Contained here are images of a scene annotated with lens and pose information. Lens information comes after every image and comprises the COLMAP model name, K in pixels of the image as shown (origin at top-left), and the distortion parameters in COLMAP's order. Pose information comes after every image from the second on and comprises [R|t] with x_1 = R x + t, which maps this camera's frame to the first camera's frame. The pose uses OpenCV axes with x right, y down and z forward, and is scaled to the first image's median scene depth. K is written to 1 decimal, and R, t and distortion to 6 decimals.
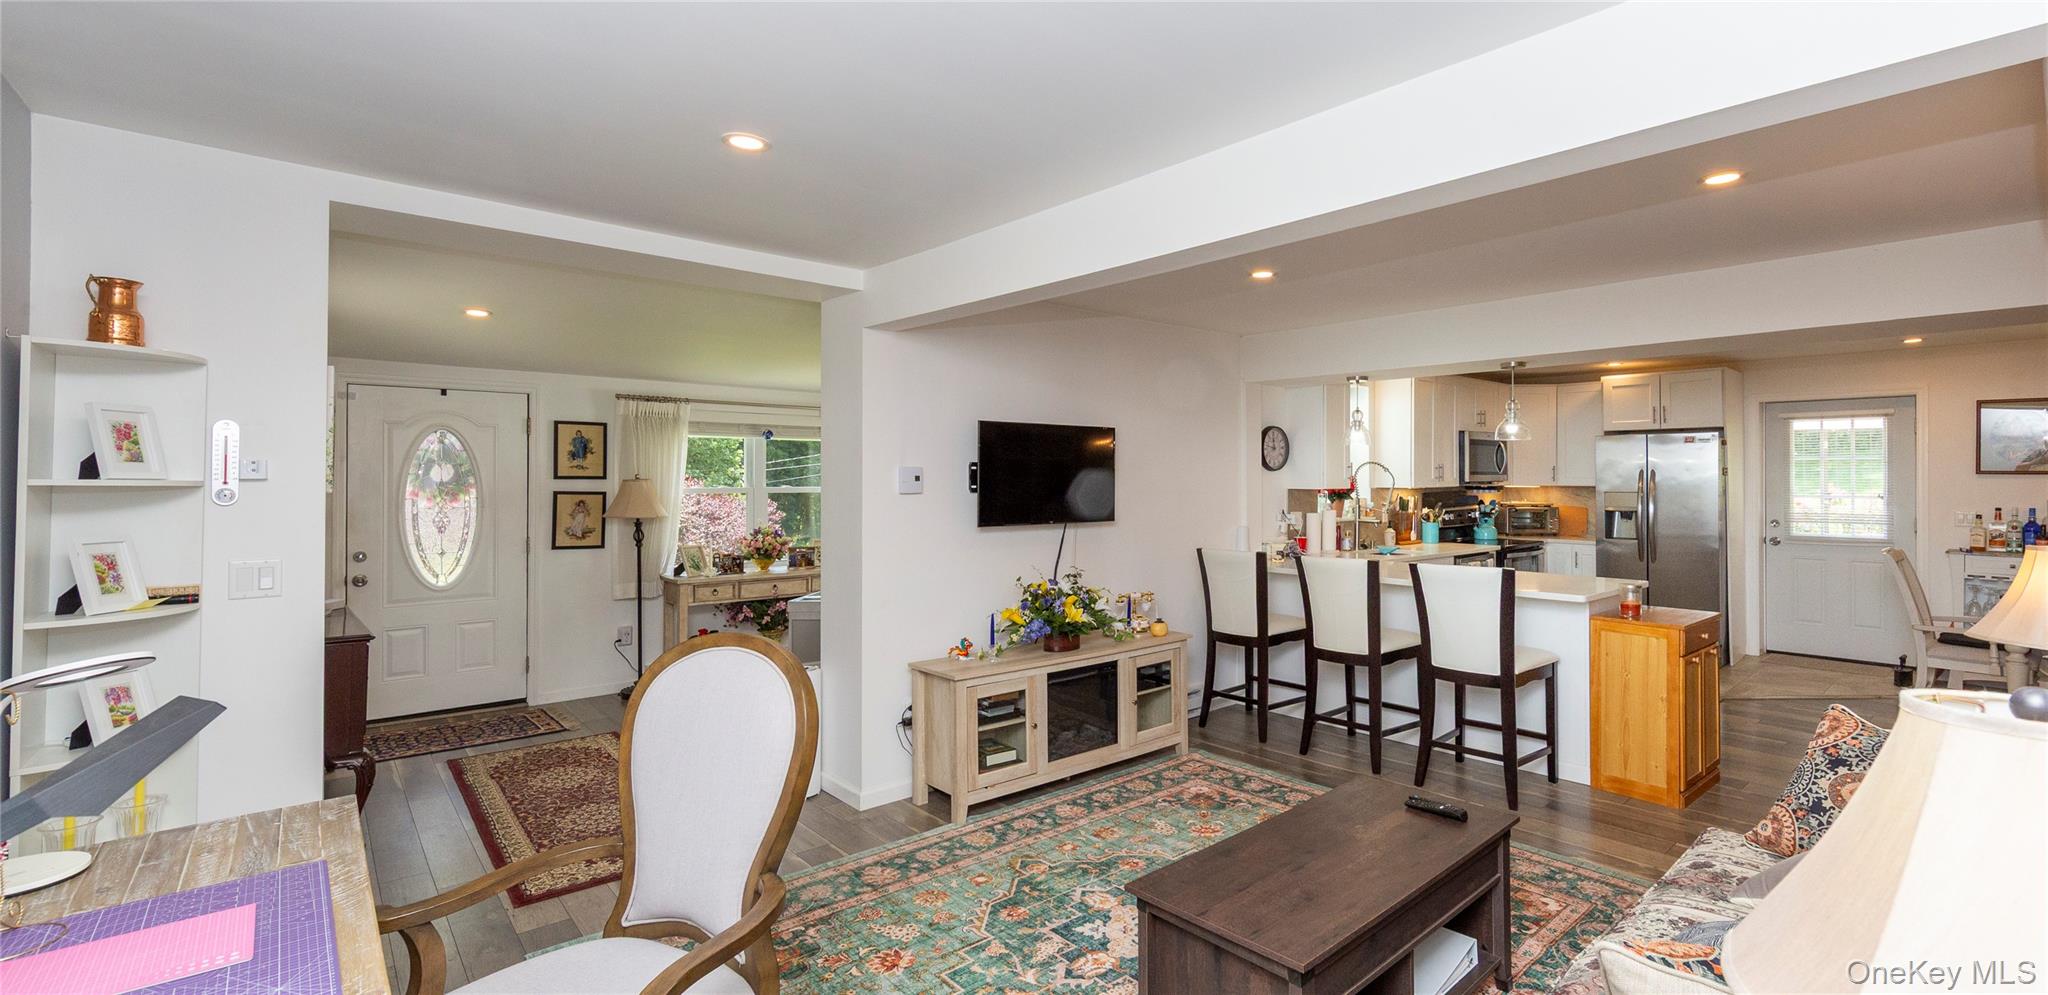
lens RADIAL K [[859.7, 0, 1078.1], [0, 859.7, 477.6], [0, 0, 1]] dist [0.012428, -0.000353]
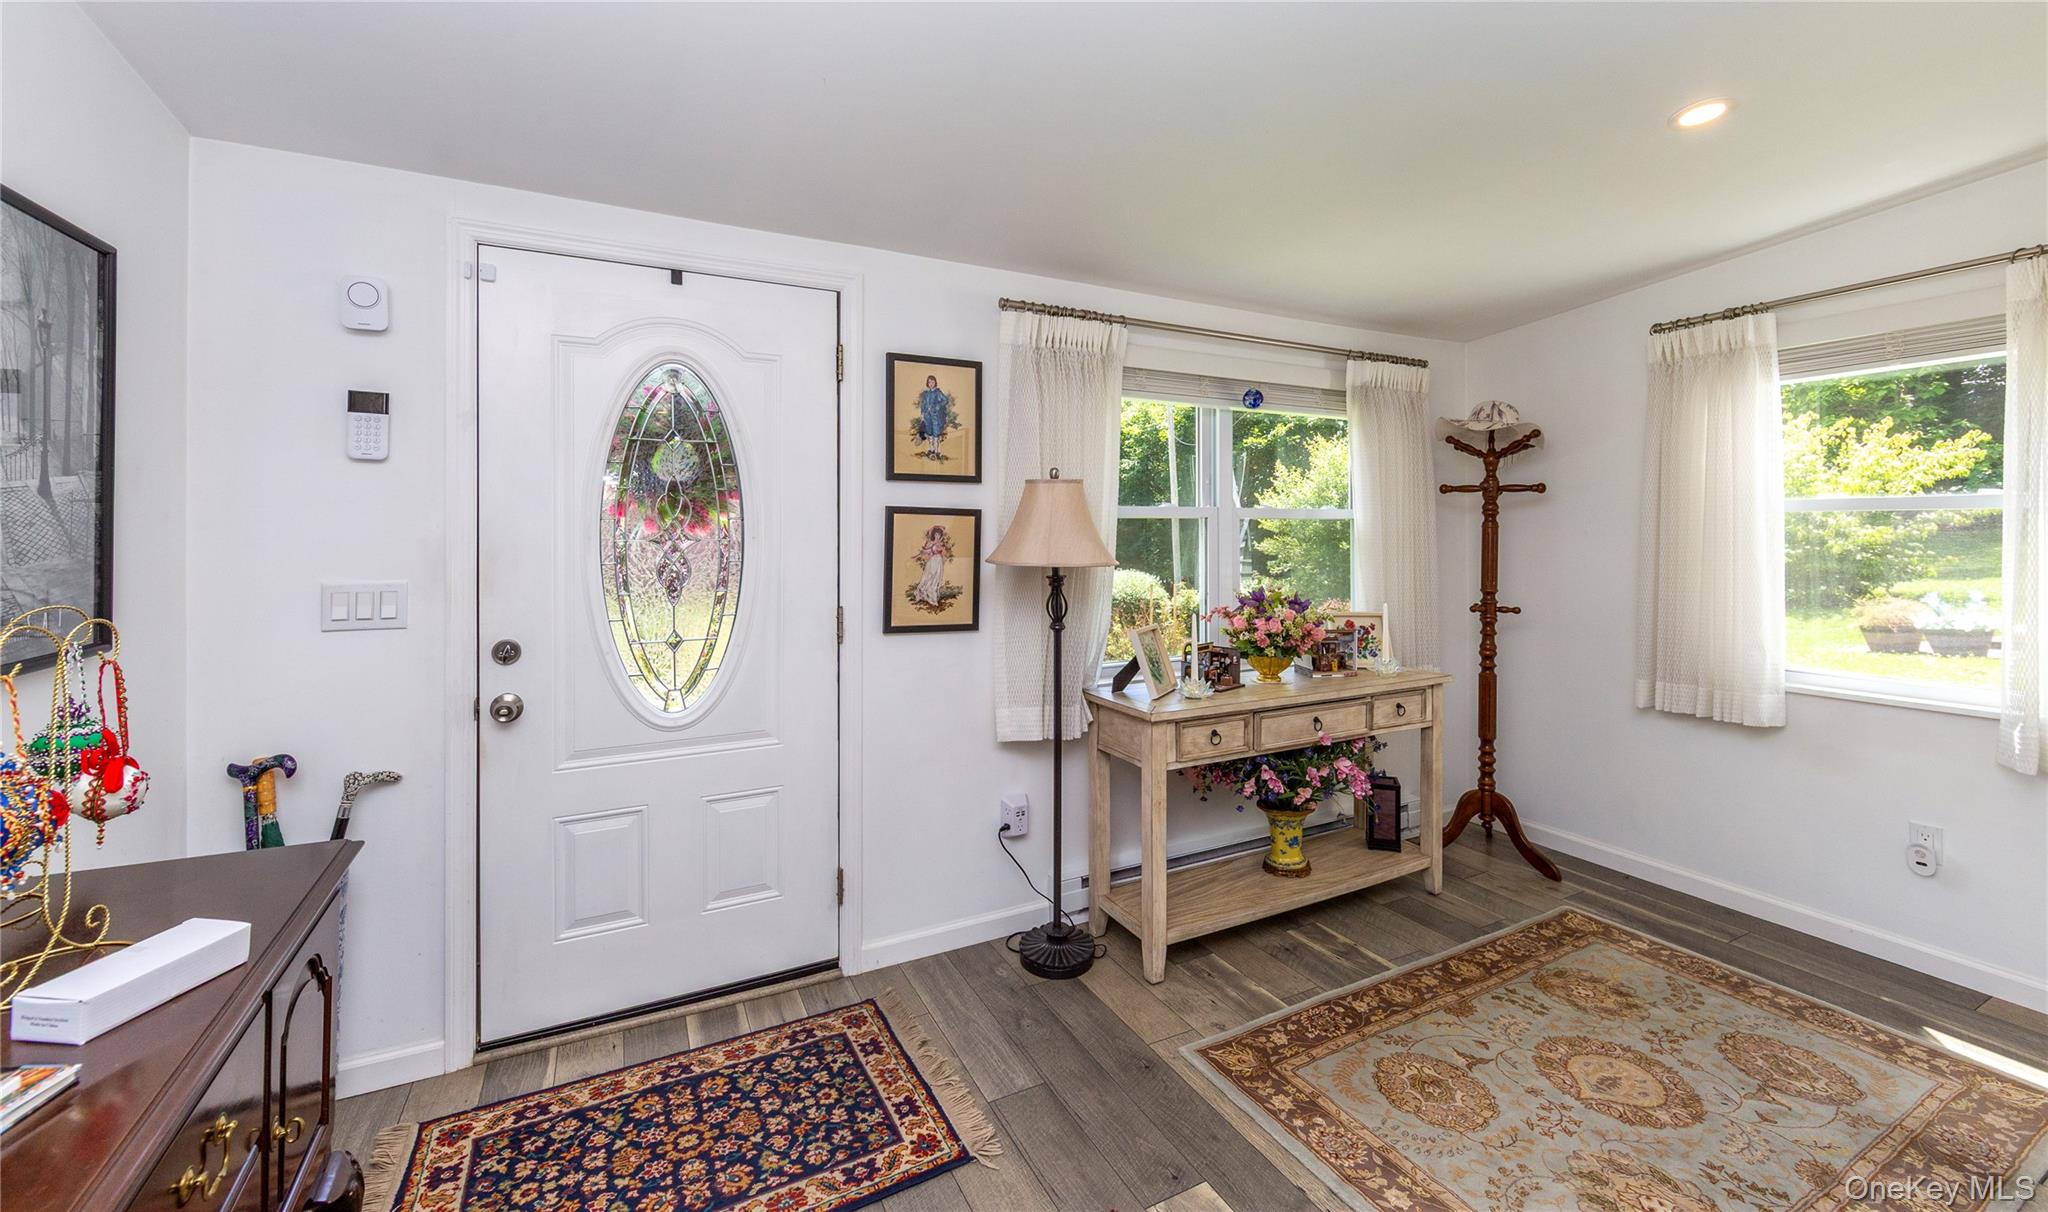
lens RADIAL K [[796.3, 0, 1026.1], [0, 796.3, 529.8], [0, 0, 1]] dist [-0.002762, -0.000407]
pose [[0.968977, -0.002582, -0.247139, -0.430776], [0.002589, 0.999997, -0.000295, 0.028313], [0.247139, -0.000354, 0.968980, 0.608378]]
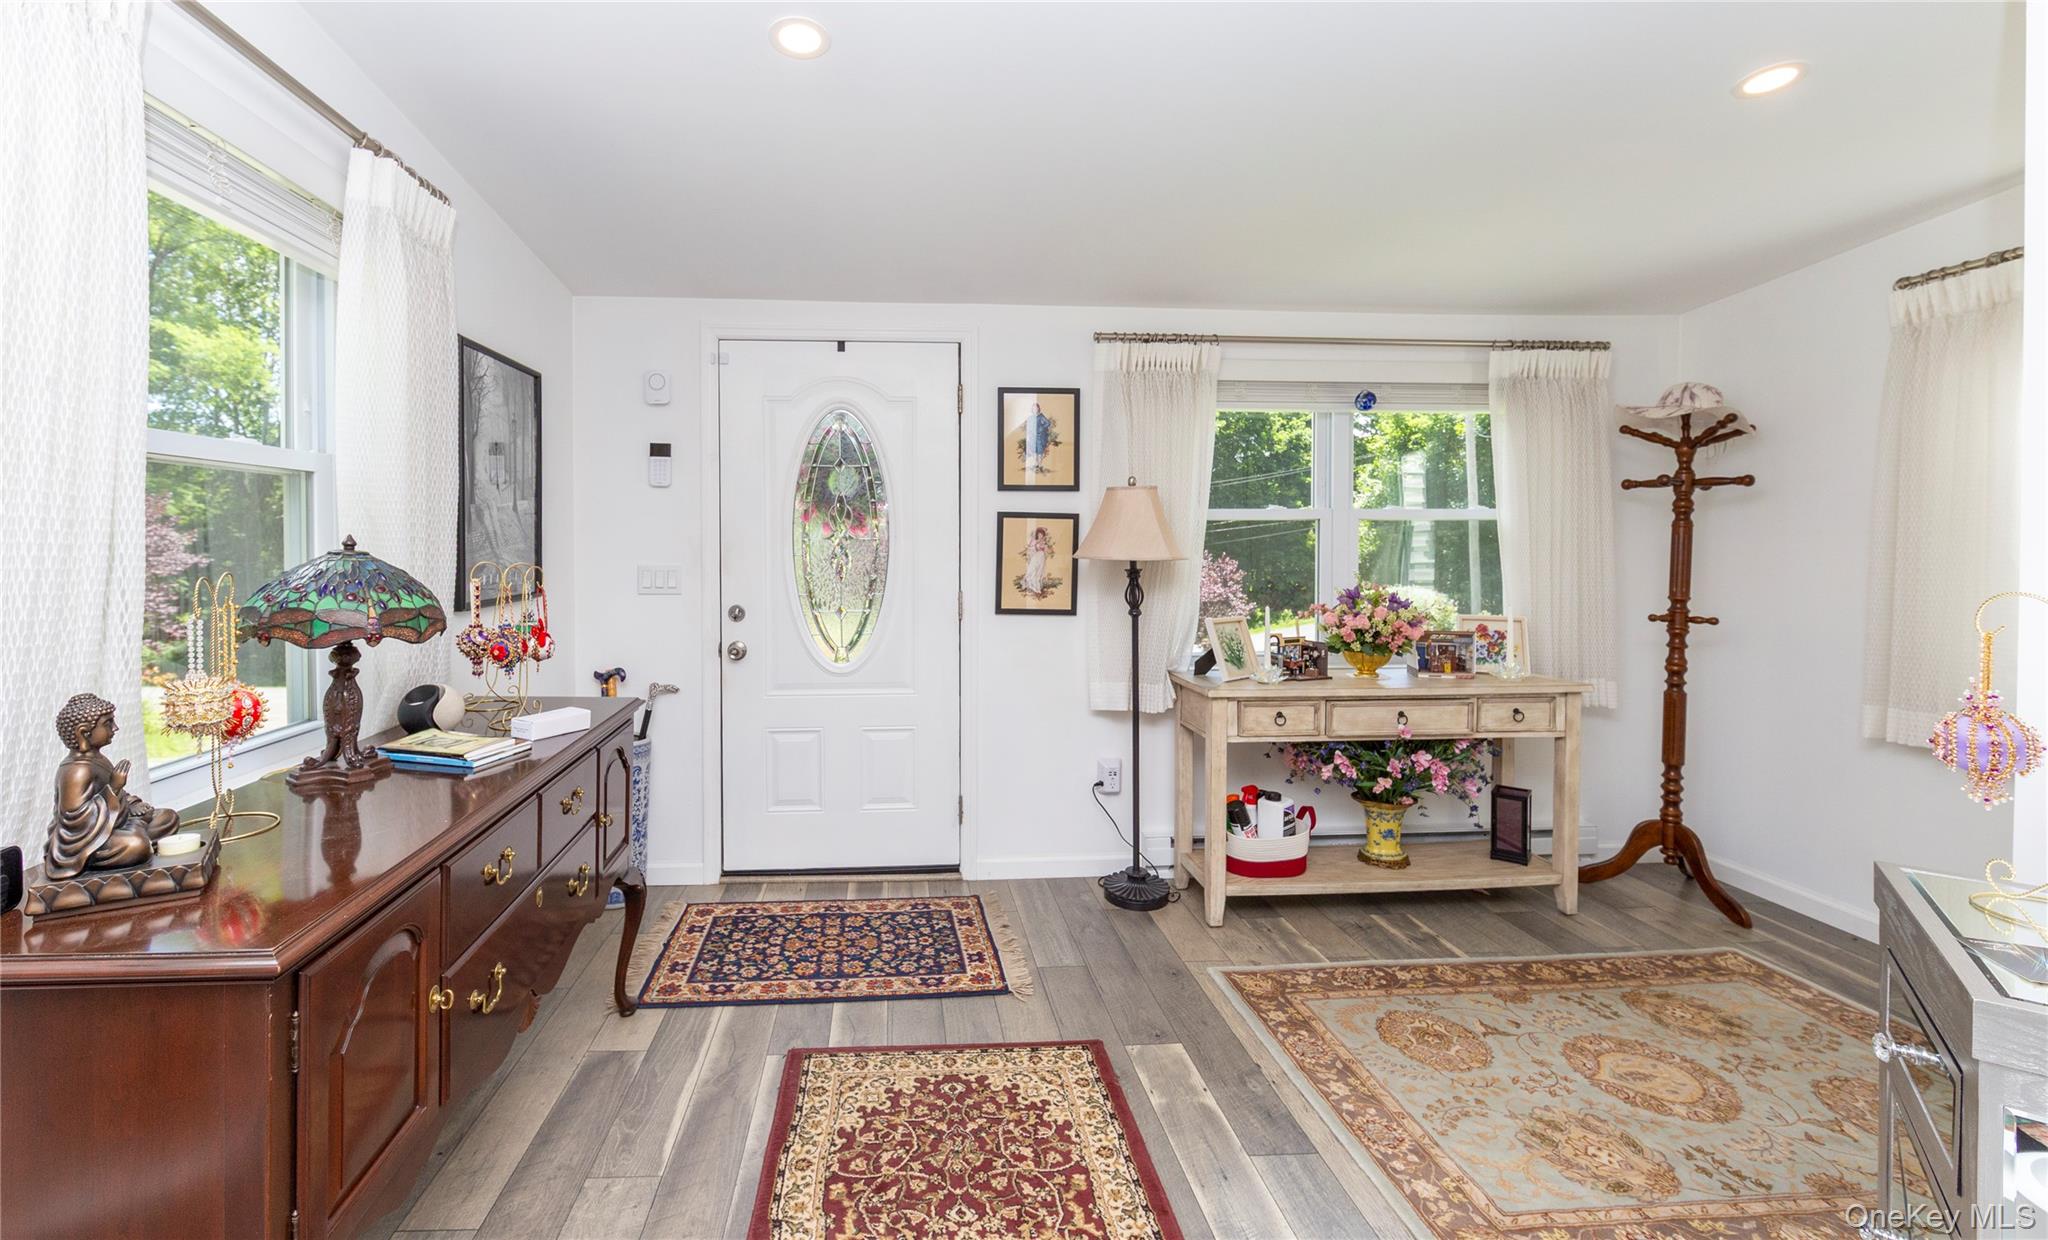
lens RADIAL K [[832.3, 0, 946.8], [0, 832.3, 557.2], [0, 0, 1]] dist [-0.008851, 0.000254]
pose [[0.792702, 0.008302, -0.609553, -0.298897], [0.003632, 0.999825, 0.018340, 0.035344], [0.609598, -0.016753, 0.792533, 0.544063]]
